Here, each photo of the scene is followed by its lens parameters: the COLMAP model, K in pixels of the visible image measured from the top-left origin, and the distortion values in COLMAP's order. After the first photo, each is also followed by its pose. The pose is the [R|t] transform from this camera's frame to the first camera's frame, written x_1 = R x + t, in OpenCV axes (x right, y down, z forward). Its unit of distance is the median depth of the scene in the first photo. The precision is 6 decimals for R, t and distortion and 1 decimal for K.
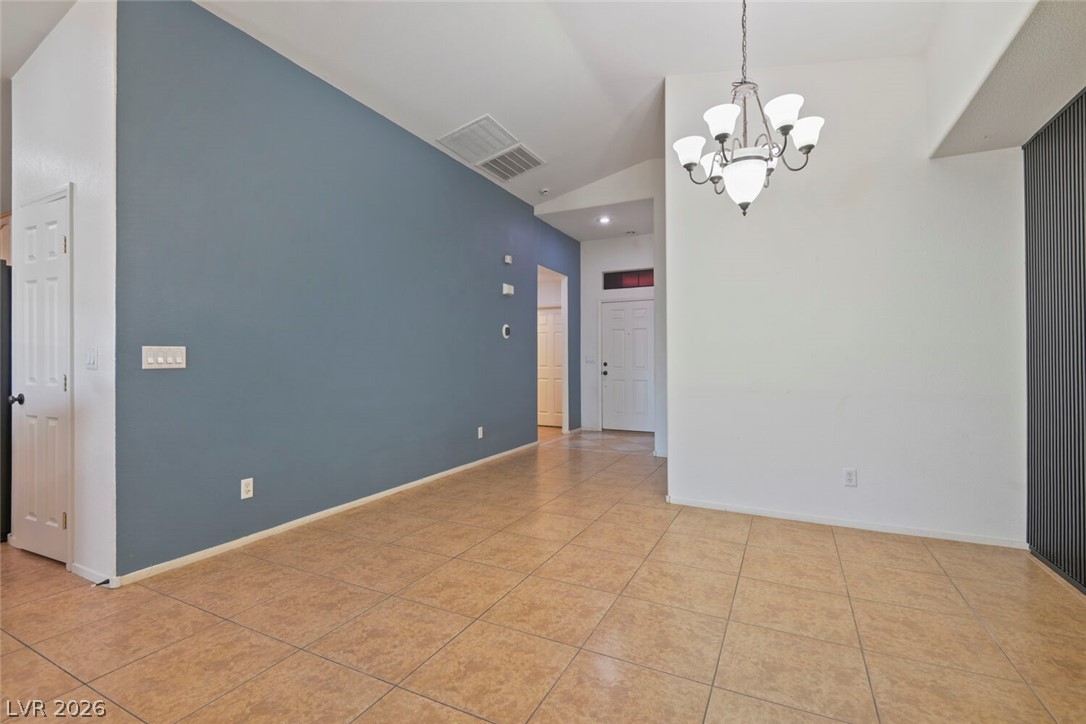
lens RADIAL K [[483.3, 0, 528.7], [0, 483.3, 351.3], [0, 0, 1]] dist [0.007878, -0.011027]
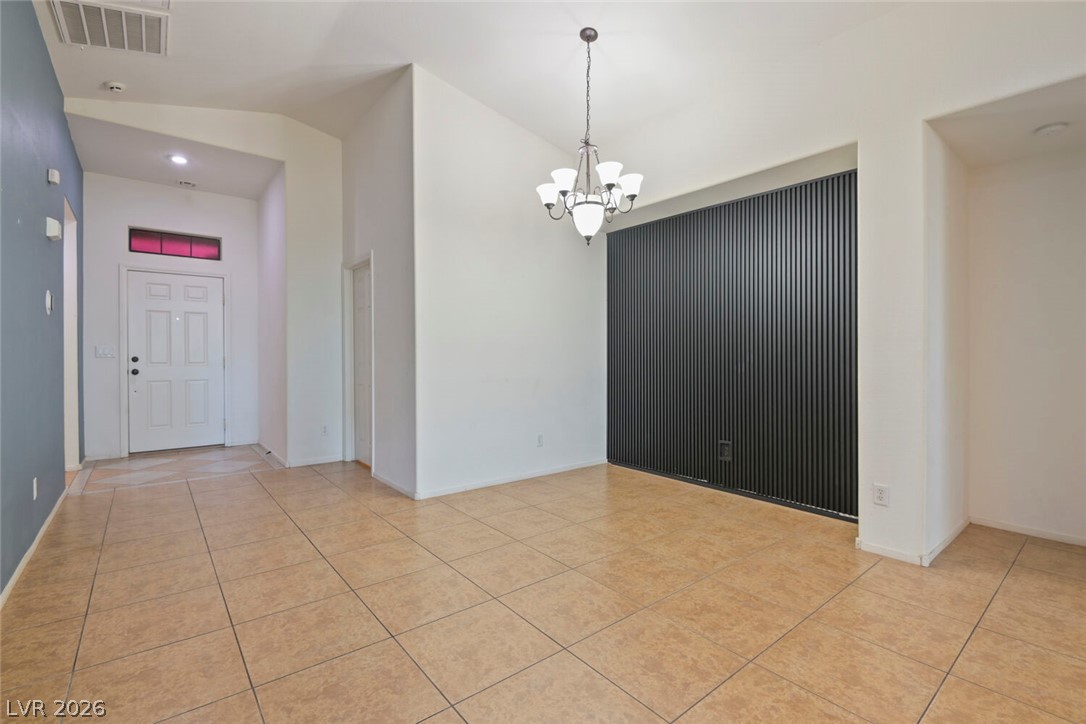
lens RADIAL K [[483.3, 0, 540.2], [0, 483.3, 356.2], [0, 0, 1]] dist [0.007878, -0.011027]
pose [[0.407933, -0.003519, 0.913005, -0.712881], [-0.020720, 0.999699, 0.013111, 0.001562], [-0.912777, -0.024266, 0.407737, 0.522935]]
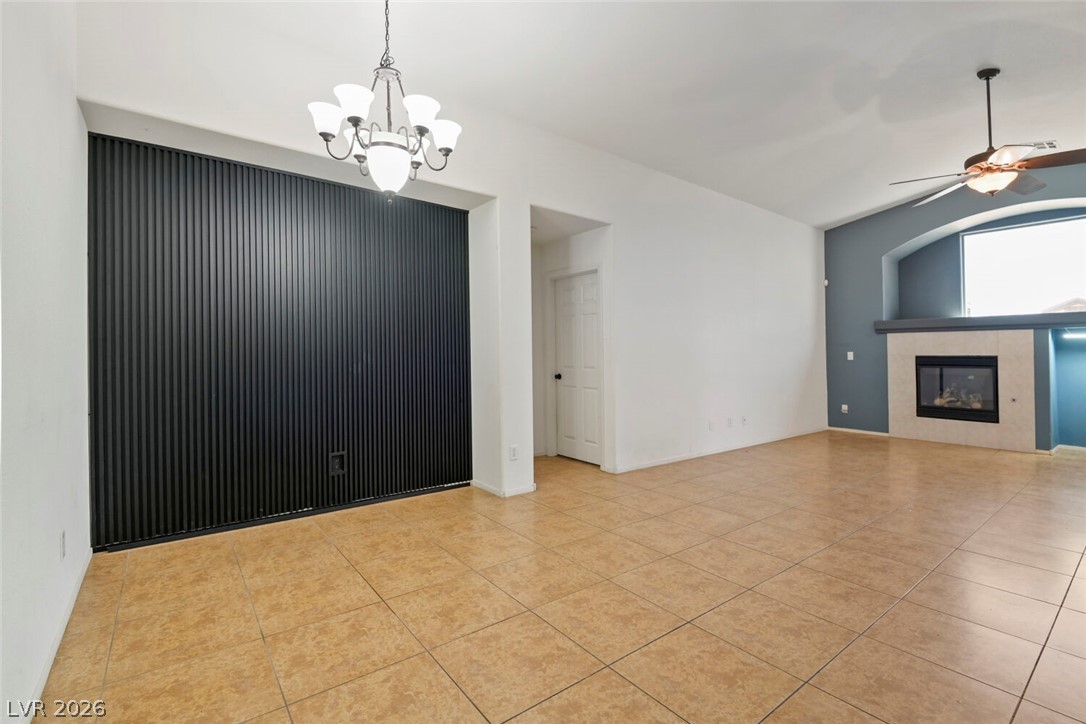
lens RADIAL K [[483.3, 0, 540.0], [0, 483.3, 355.5], [0, 0, 1]] dist [0.007878, -0.011027]
pose [[-0.910068, -0.006095, 0.414415, -0.180614], [-0.015354, 0.999701, -0.019013, 0.021989], [-0.414175, -0.023666, -0.909890, 1.550996]]
